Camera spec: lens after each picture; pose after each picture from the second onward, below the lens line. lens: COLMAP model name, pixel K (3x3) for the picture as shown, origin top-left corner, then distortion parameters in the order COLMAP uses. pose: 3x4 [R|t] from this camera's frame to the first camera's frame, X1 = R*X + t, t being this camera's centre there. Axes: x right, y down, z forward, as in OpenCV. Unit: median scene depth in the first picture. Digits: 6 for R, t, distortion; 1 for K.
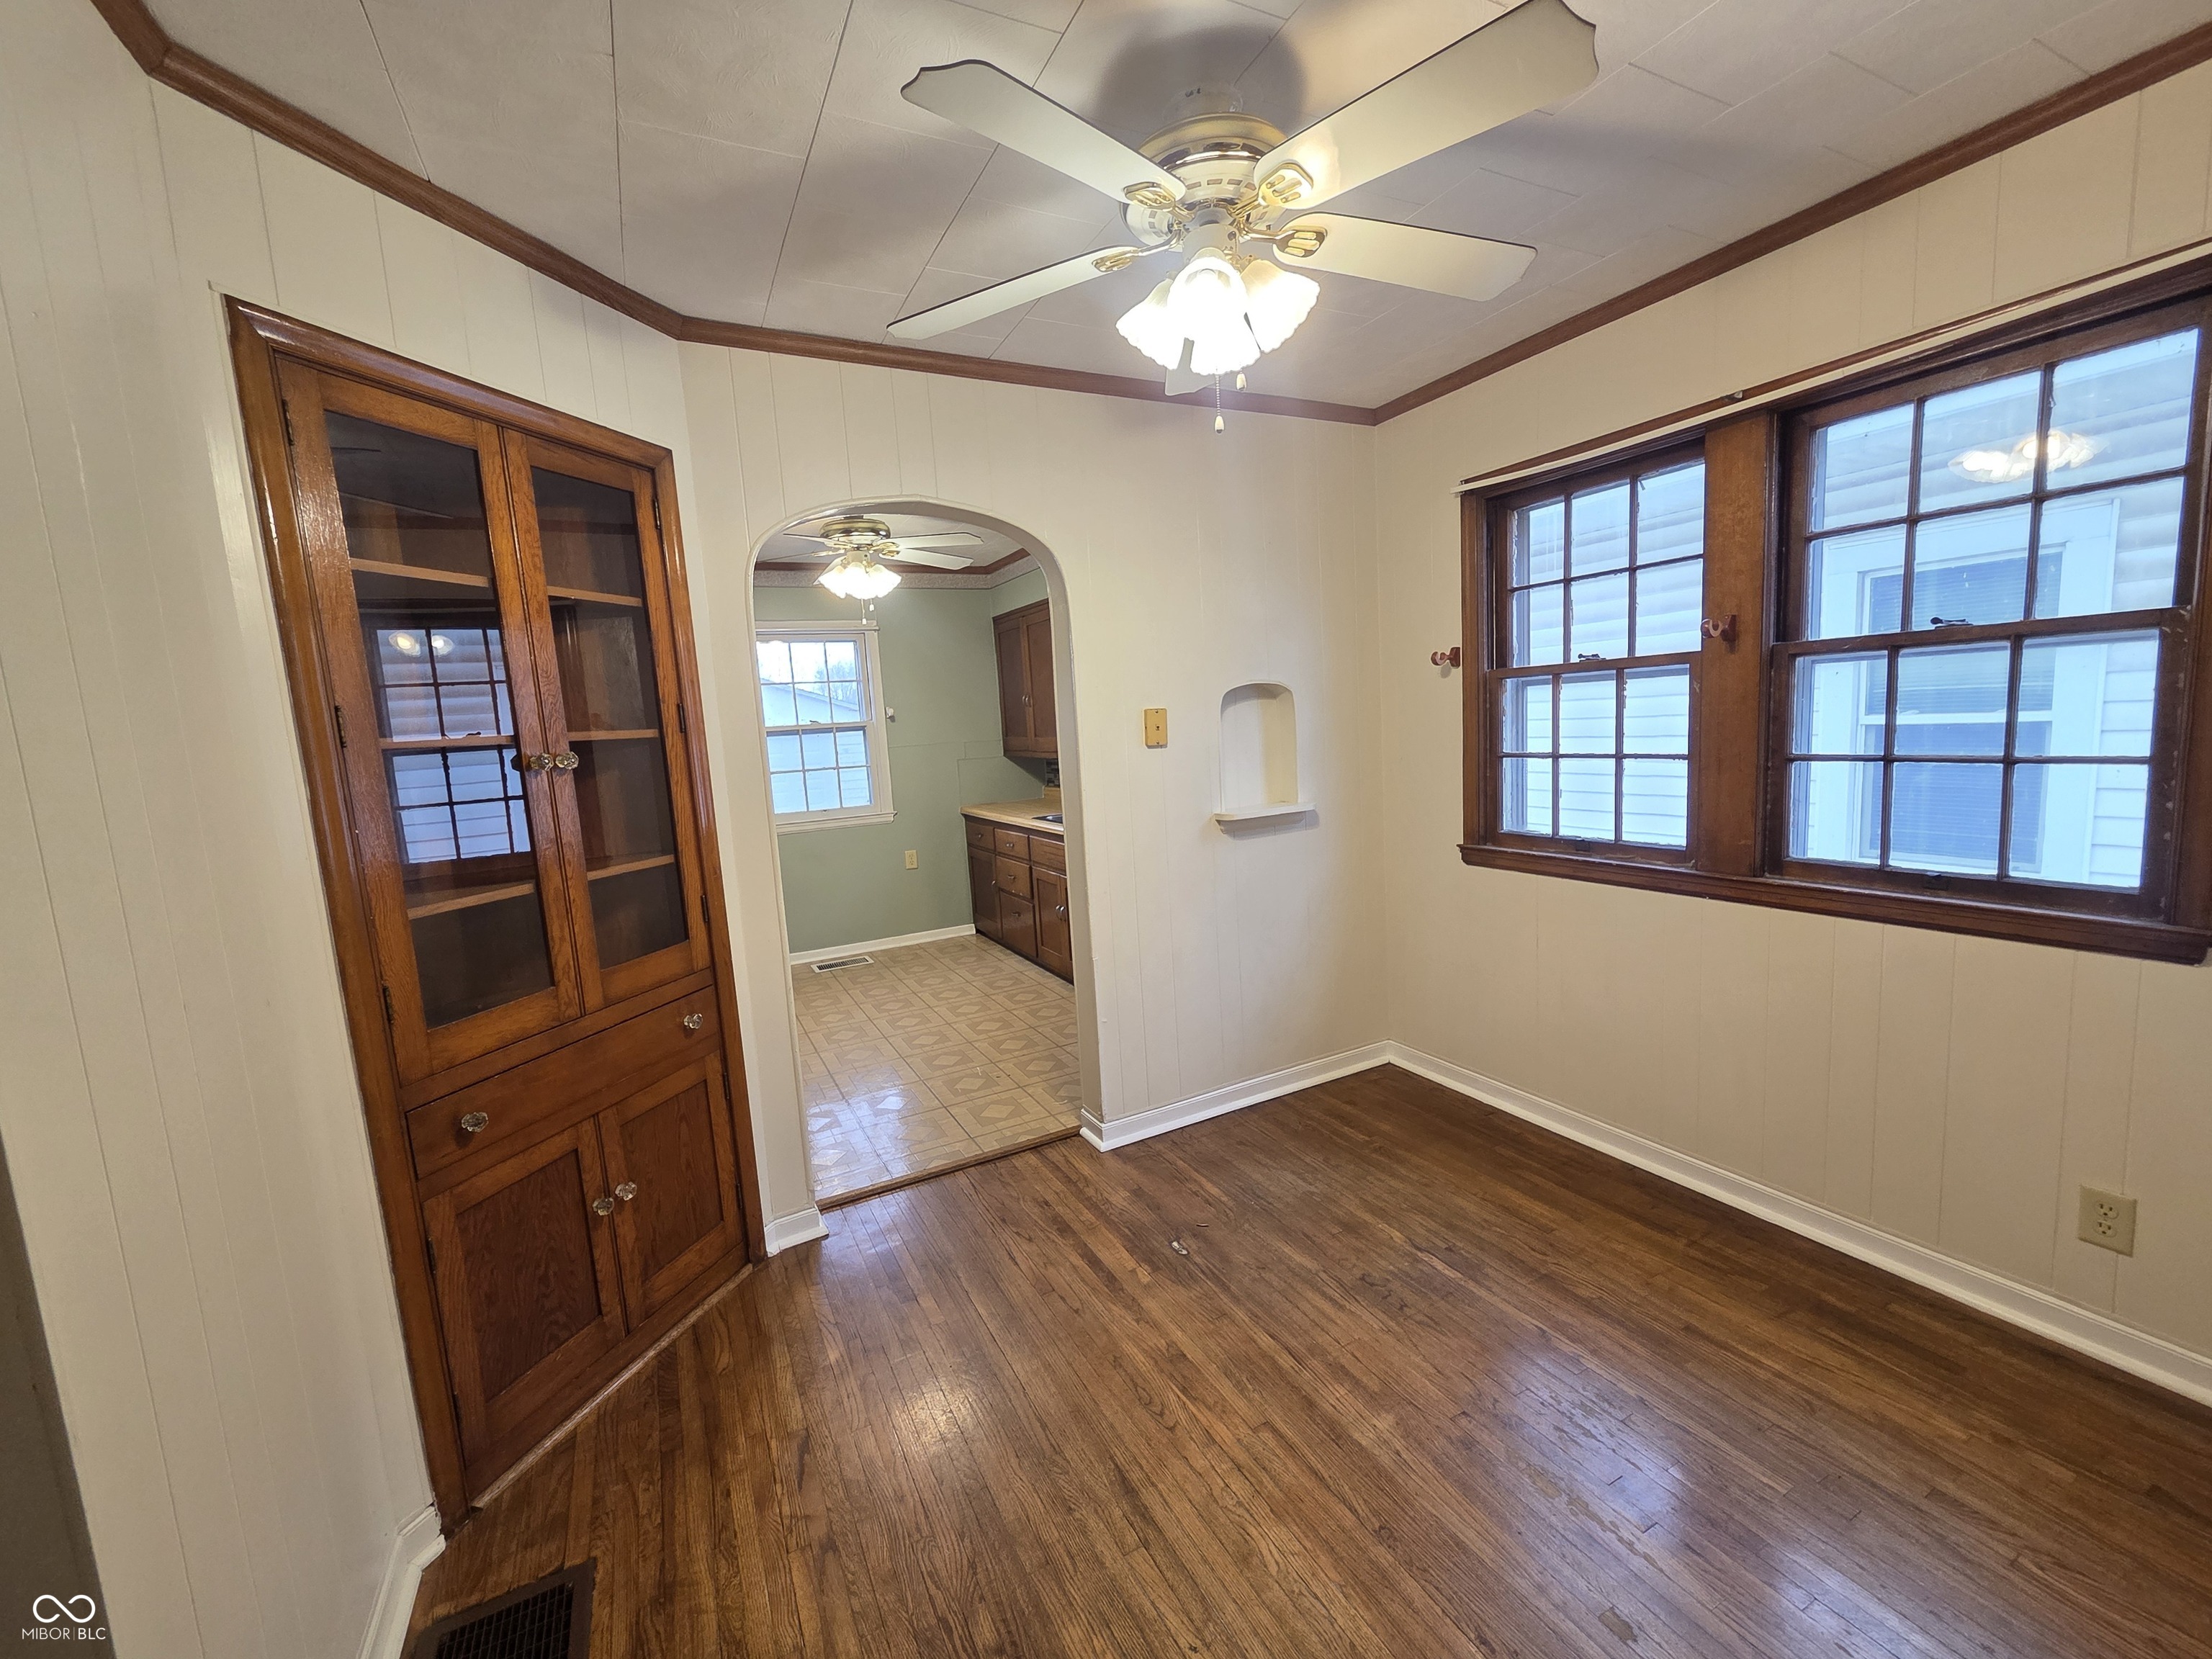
lens RADIAL K [[906.1, 0, 1106.0], [0, 906.1, 829.5], [0, 0, 1]] dist [0.003736, 0.000075]
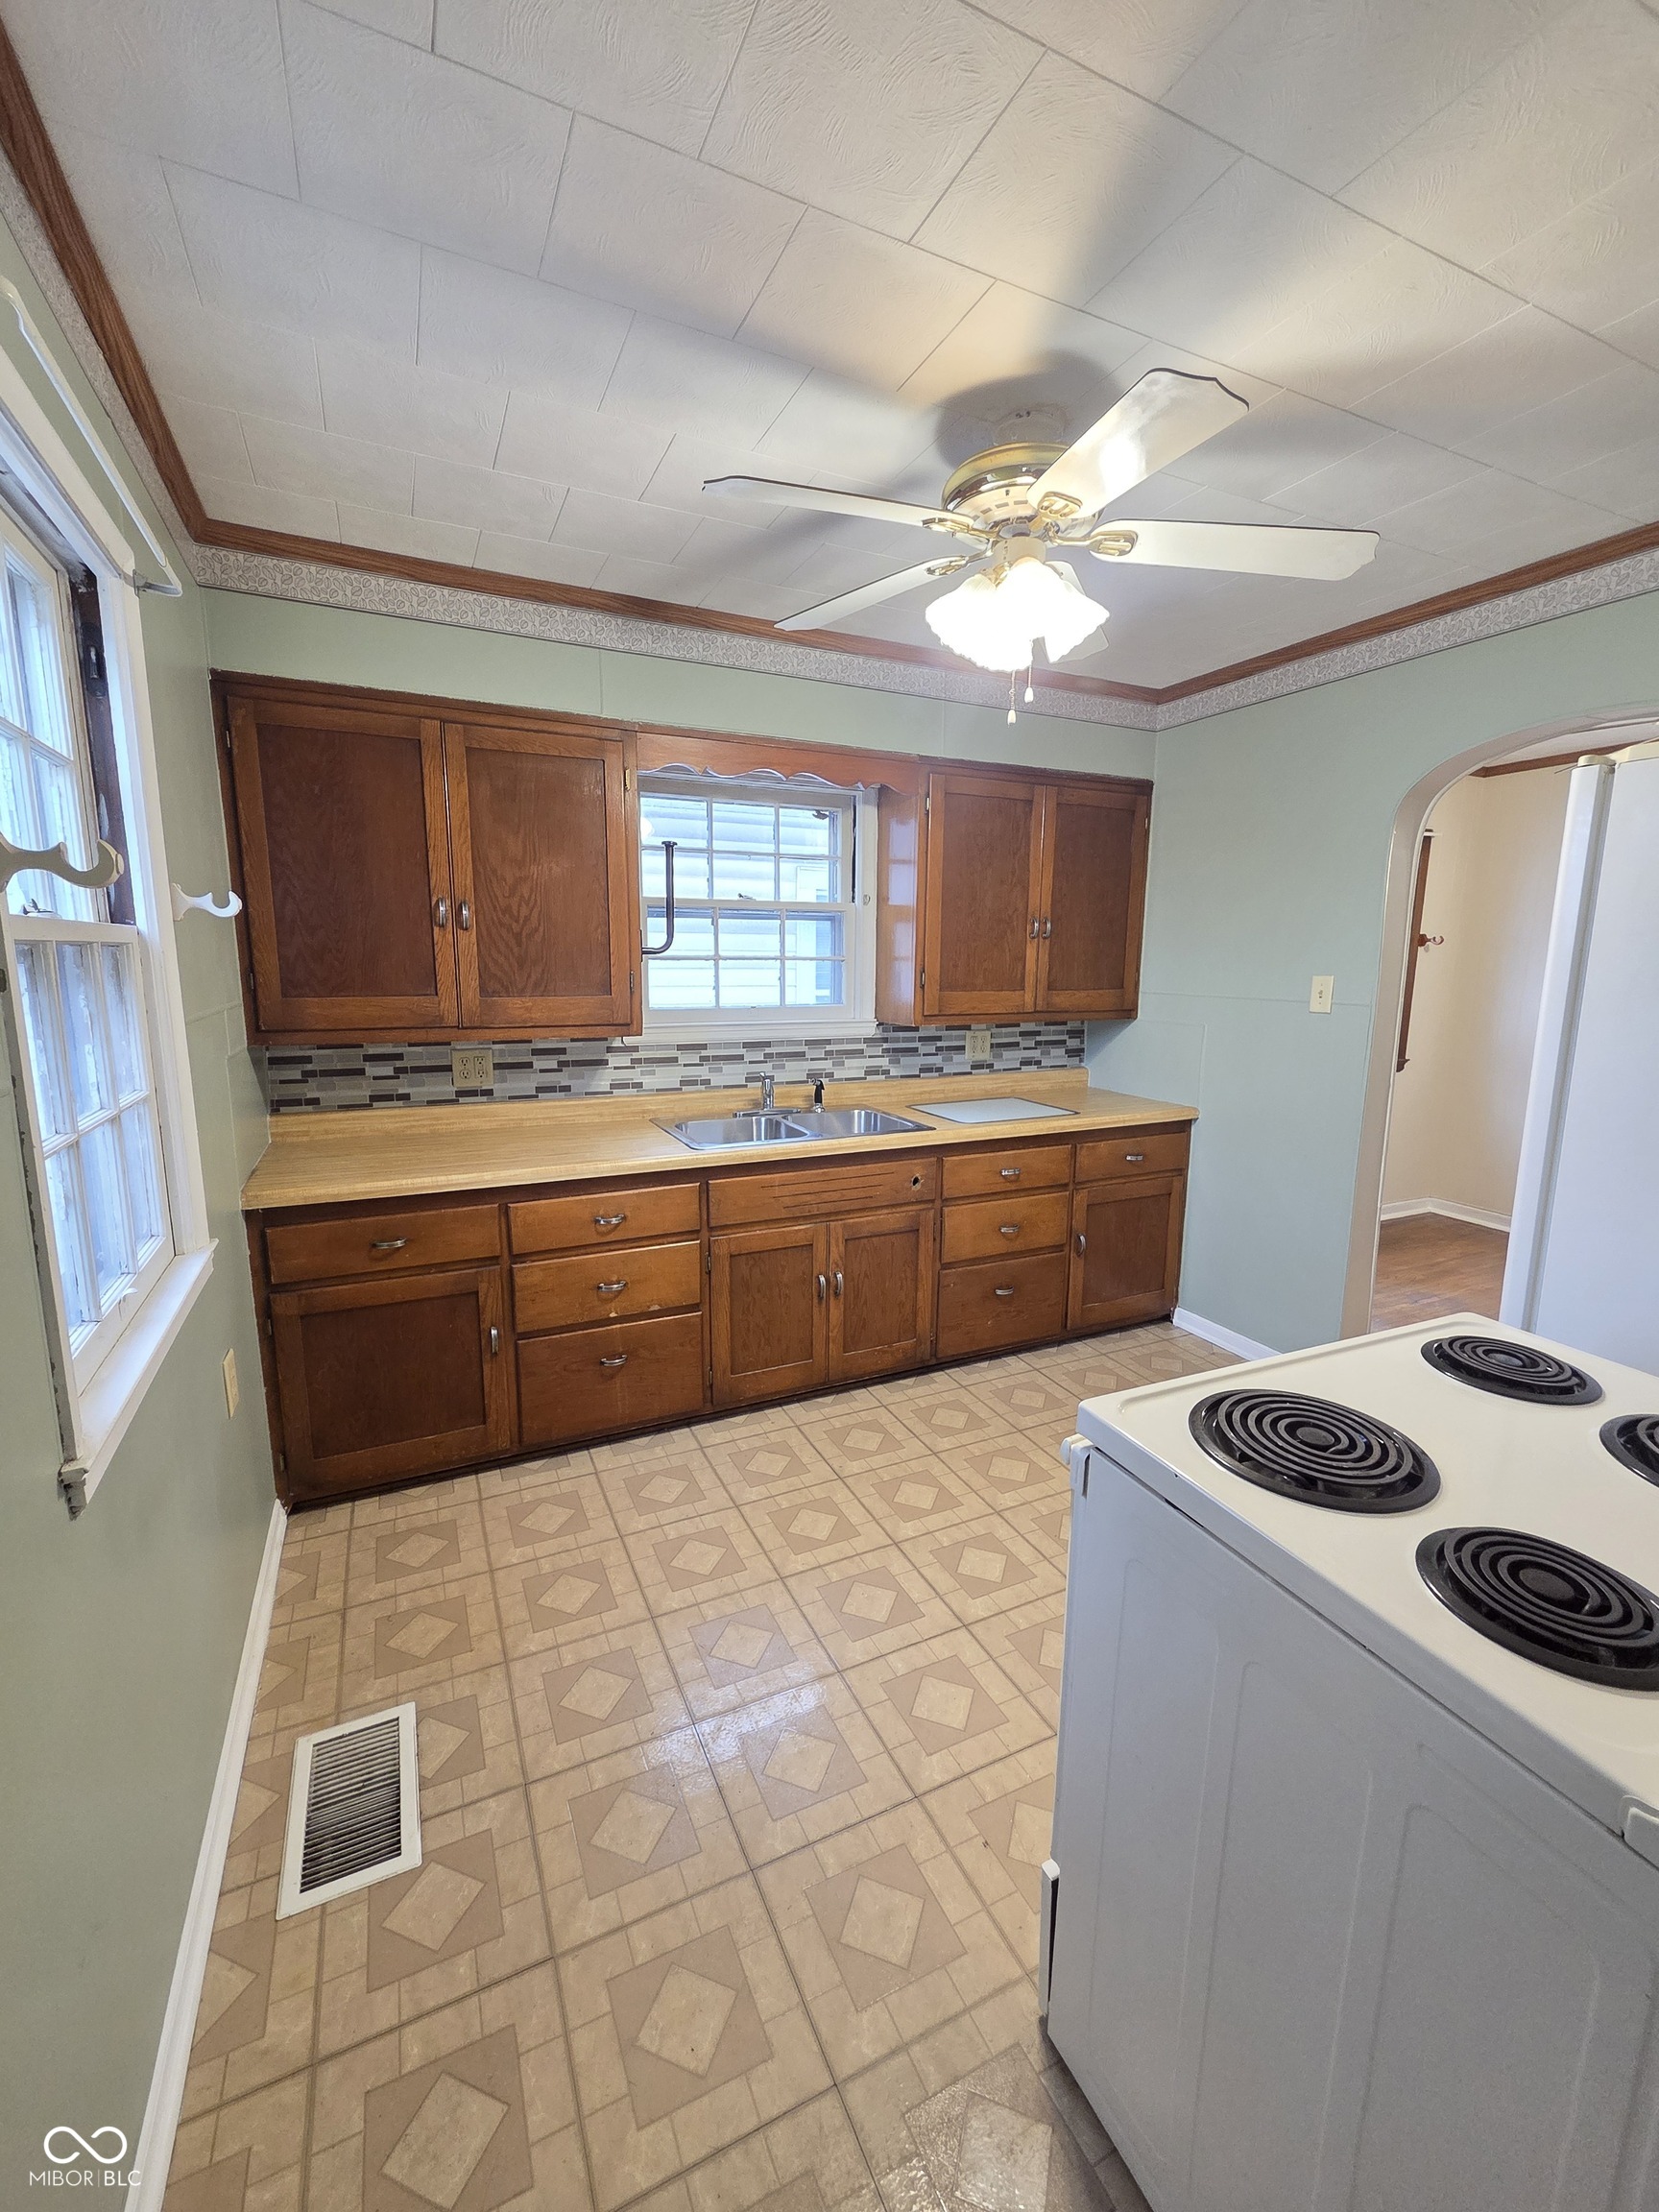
lens RADIAL K [[906.1, 0, 823.5], [0, 906.1, 1108.1], [0, 0, 1]] dist [0.003736, 0.000075]
pose [[0.031937, -0.106358, 0.993815, -1.357509], [0.113308, 0.988297, 0.102126, -0.185093], [-0.993046, 0.109346, 0.043615, 2.056018]]
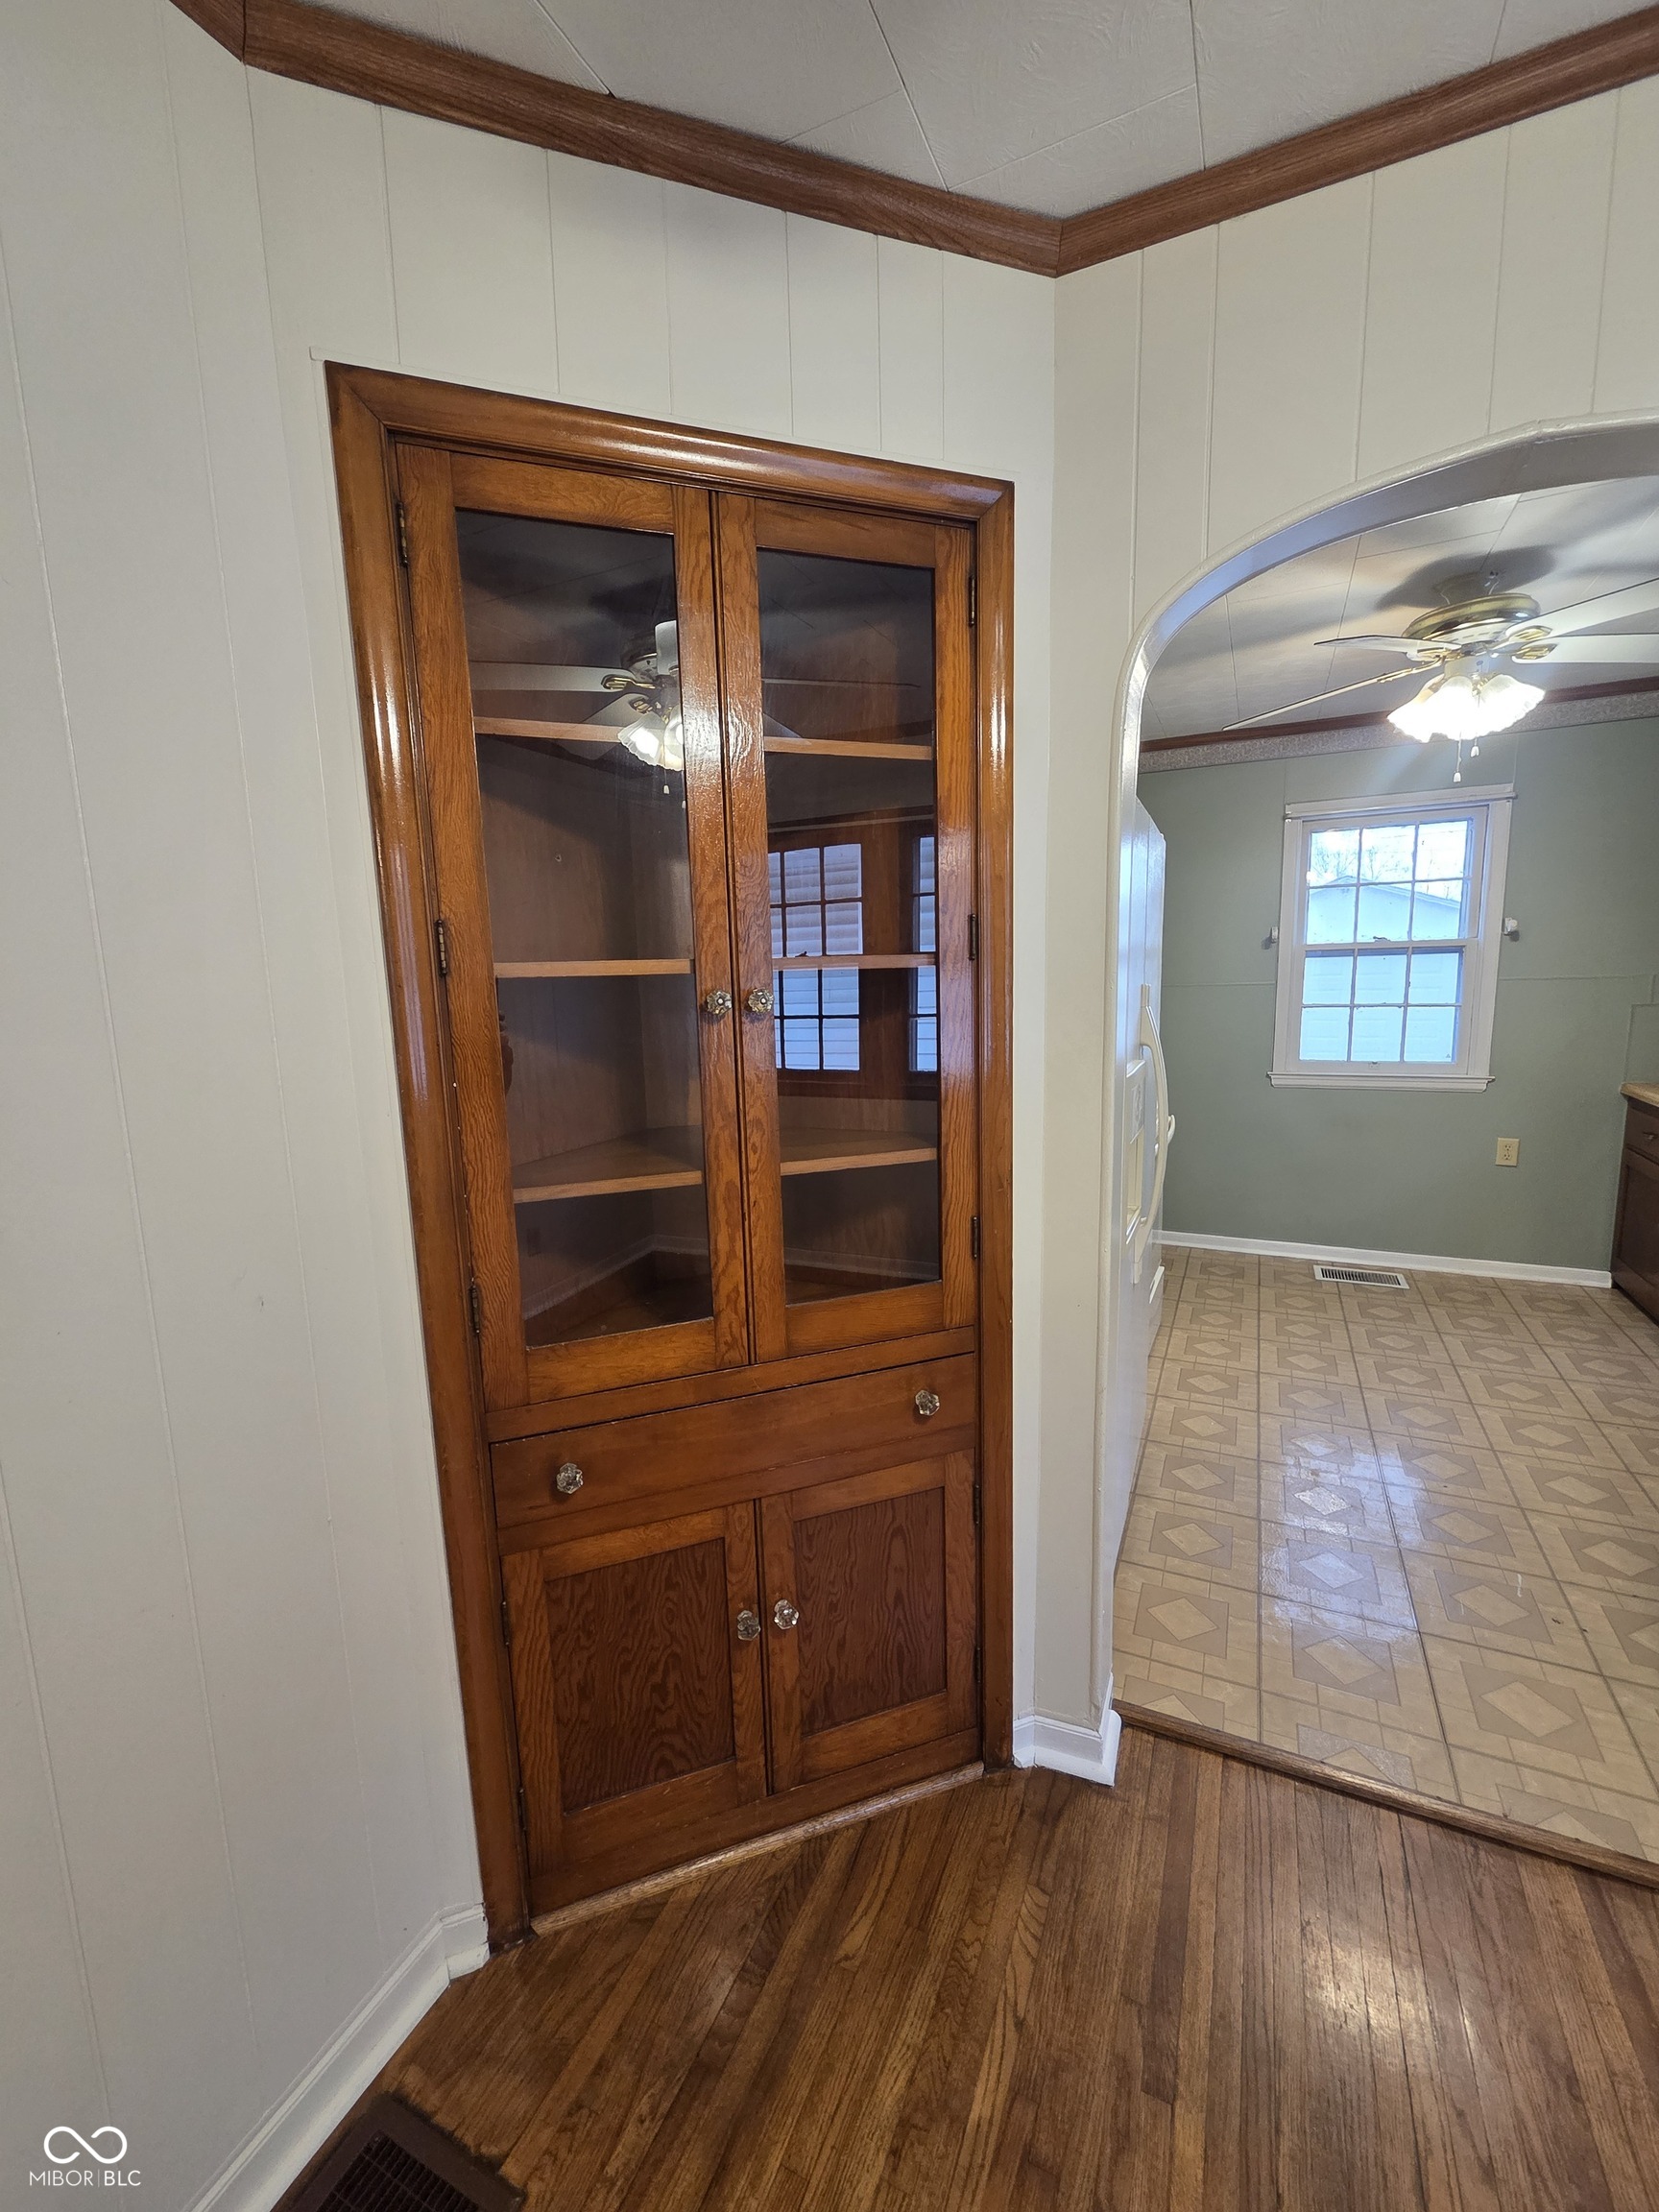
lens RADIAL K [[906.1, 0, 823.5], [0, 906.1, 1108.1], [0, 0, 1]] dist [0.003736, 0.000075]
pose [[0.607870, 0.164430, -0.776825, -0.024925], [-0.106500, 0.986368, 0.125446, -0.075085], [0.786862, 0.006477, 0.617095, 0.536754]]
